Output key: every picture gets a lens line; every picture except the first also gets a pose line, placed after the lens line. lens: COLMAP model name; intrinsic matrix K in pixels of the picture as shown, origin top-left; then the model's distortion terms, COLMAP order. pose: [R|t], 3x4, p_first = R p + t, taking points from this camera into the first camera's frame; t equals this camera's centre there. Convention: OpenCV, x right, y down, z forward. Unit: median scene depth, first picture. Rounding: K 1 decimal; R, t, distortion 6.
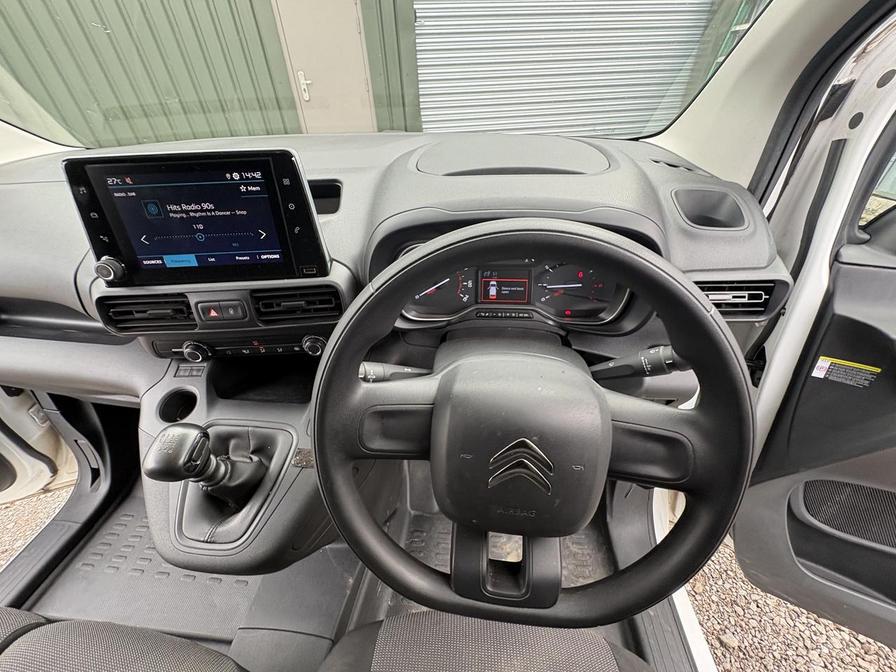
lens RADIAL K [[353.2, 0, 451.0], [0, 353.2, 338.9], [0, 0, 1]] dist [-0.001396, 0.000252]
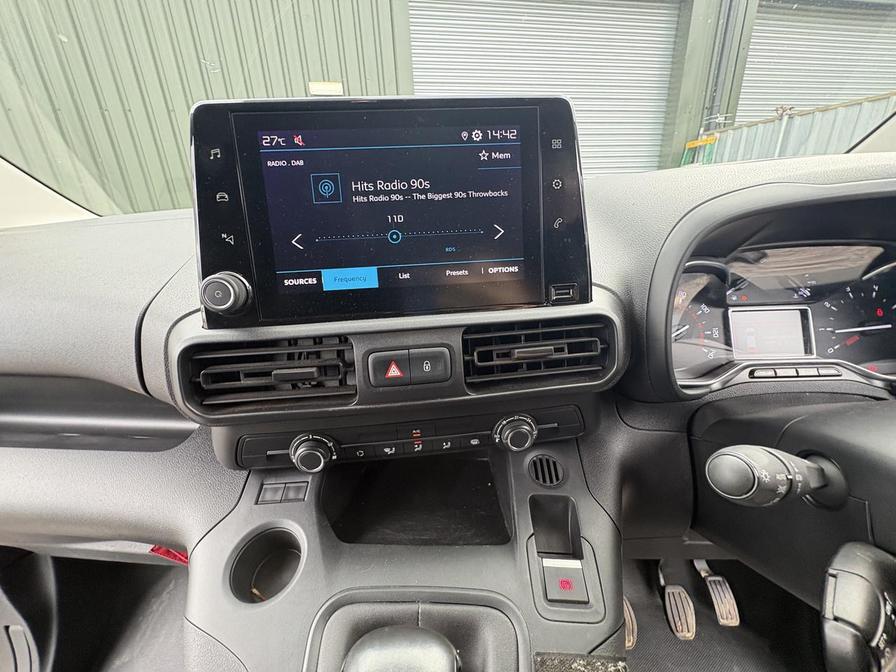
lens RADIAL K [[357.3, 0, 450.3], [0, 357.3, 339.1], [0, 0, 1]] dist [0.000273, 0.000813]
pose [[0.998587, -0.030377, 0.043597, -0.611620], [0.041881, 0.954907, -0.293937, 0.046223], [-0.032702, 0.295348, 0.954830, 0.457050]]
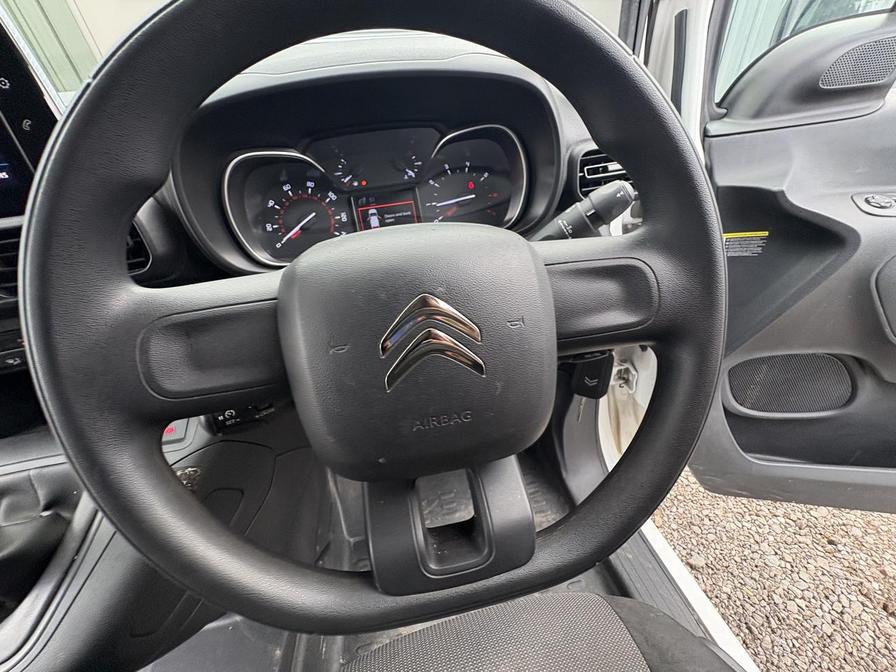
lens RADIAL K [[358.4, 0, 447.7], [0, 358.4, 334.3], [0, 0, 1]] dist [-0.001638, -0.000066]
pose [[0.952565, -0.213504, 0.216878, 0.057019], [0.225216, 0.973831, -0.030503, 0.225313], [-0.204690, 0.077901, 0.975722, 0.232160]]
